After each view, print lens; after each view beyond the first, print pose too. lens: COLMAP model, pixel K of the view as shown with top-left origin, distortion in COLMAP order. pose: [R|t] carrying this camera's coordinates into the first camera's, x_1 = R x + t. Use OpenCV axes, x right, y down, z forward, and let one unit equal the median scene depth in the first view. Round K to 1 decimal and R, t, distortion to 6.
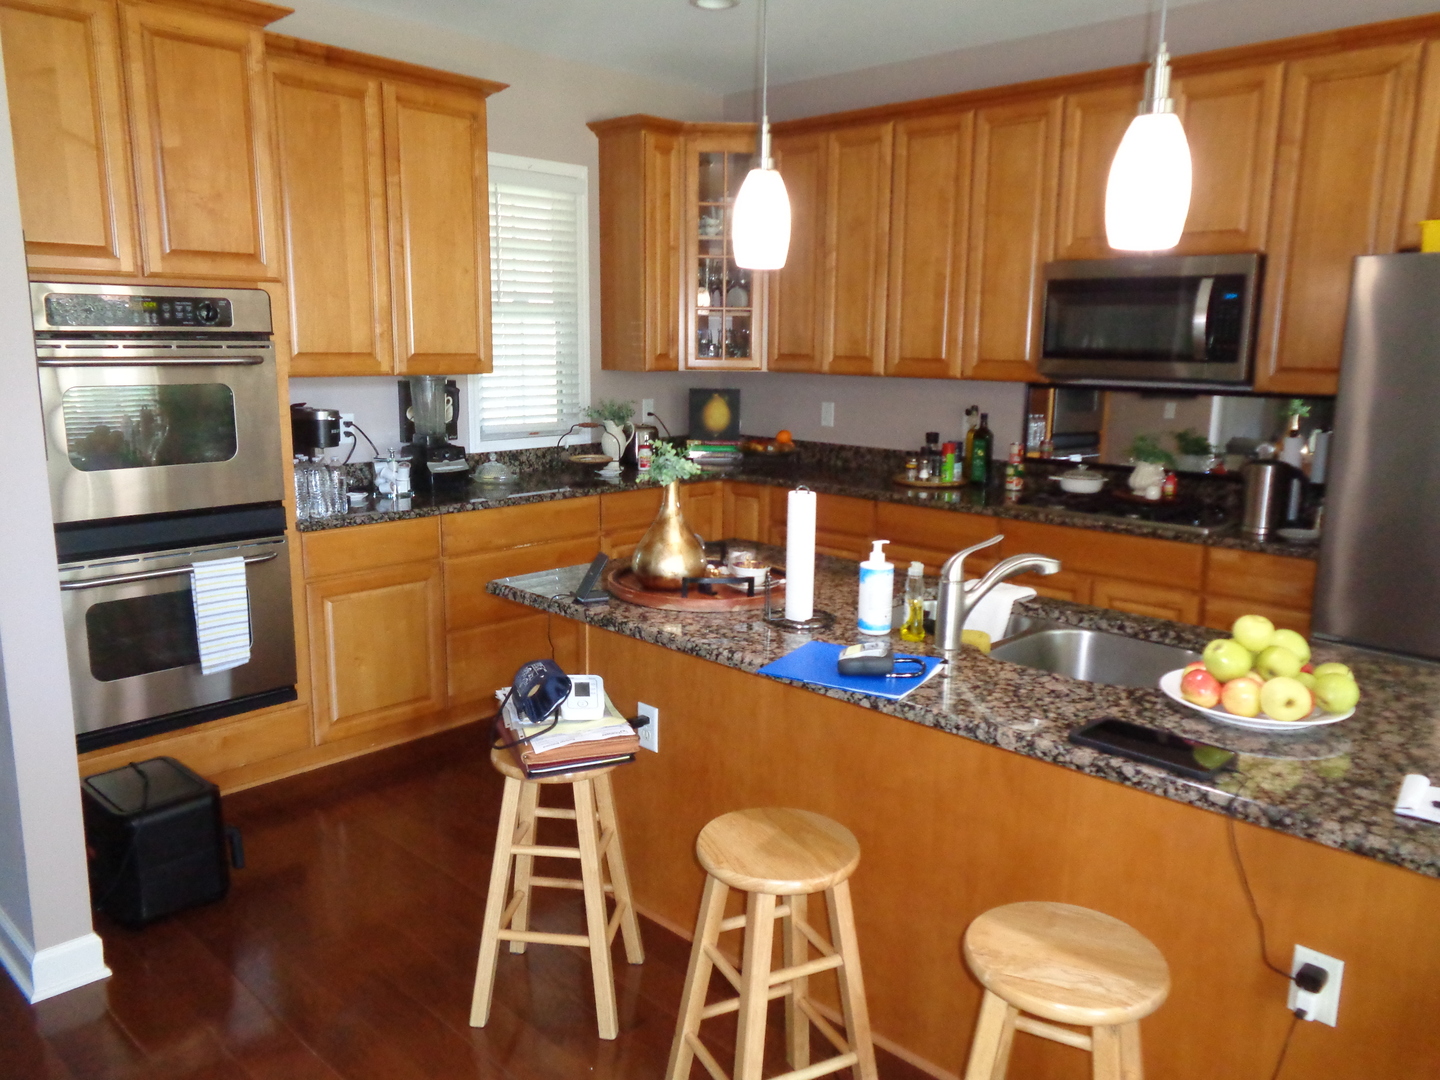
lens RADIAL K [[1080.8, 0, 719.7], [0, 1080.8, 540.0], [0, 0, 1]] dist [0.001147, -0.001157]
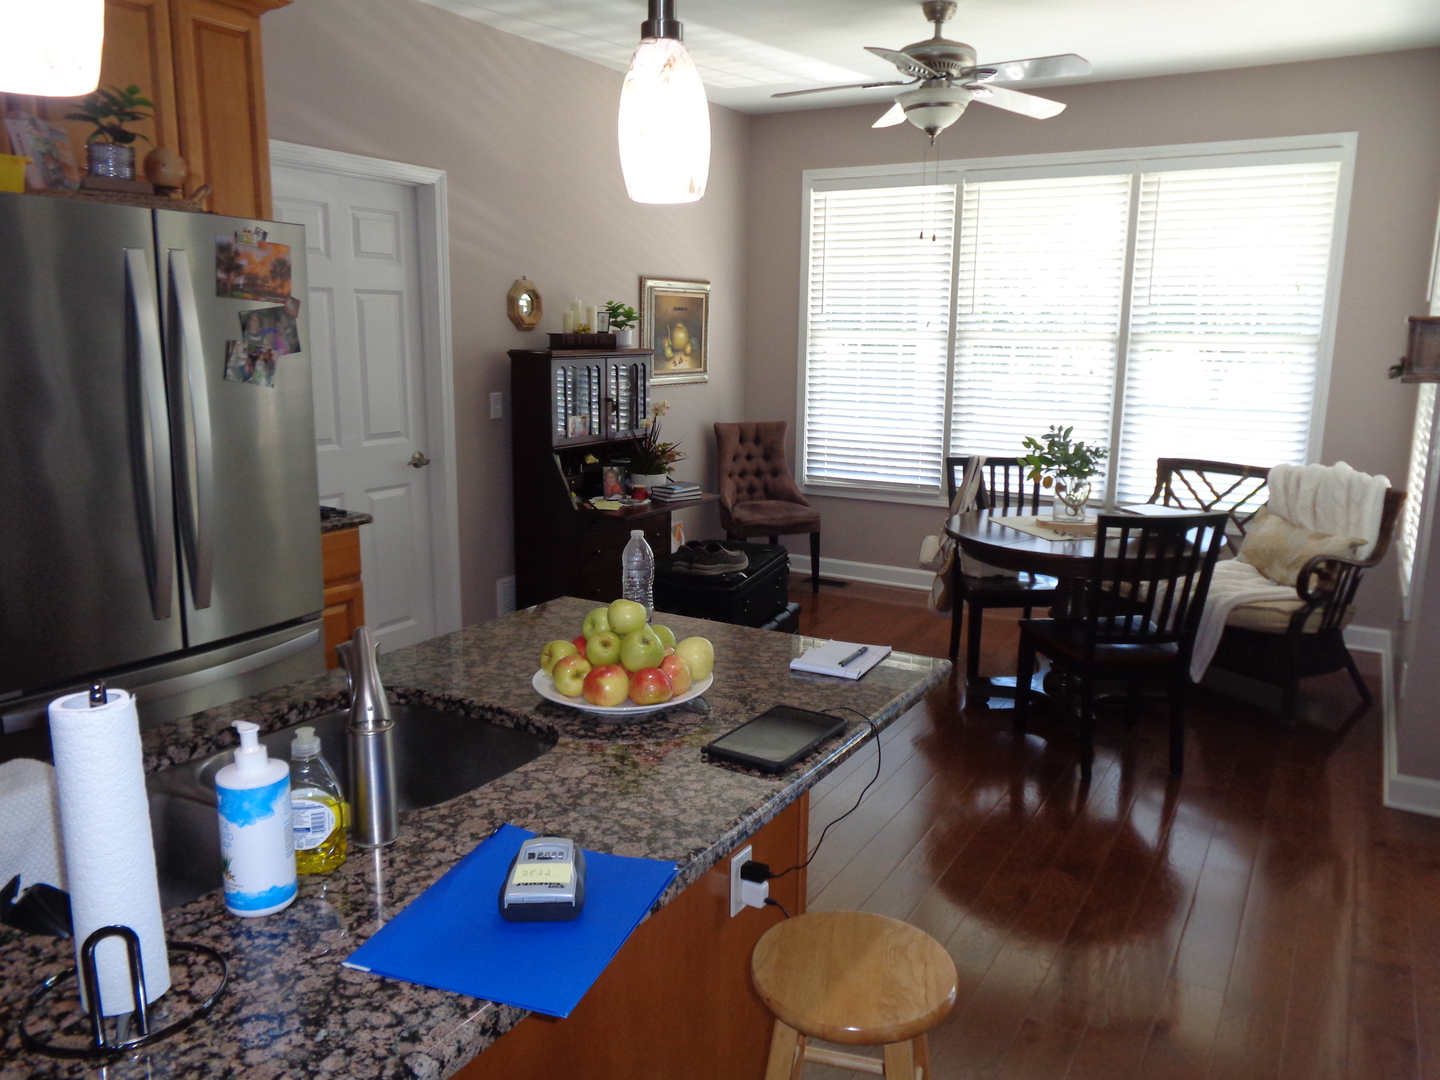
lens RADIAL K [[1080.8, 0, 719.4], [0, 1080.8, 539.1], [0, 0, 1]] dist [0.001147, -0.001157]
pose [[-0.215809, -0.205833, 0.954494, -0.415215], [0.174877, 0.953576, 0.245174, -0.194609], [-0.960648, 0.219830, -0.169795, 1.023355]]
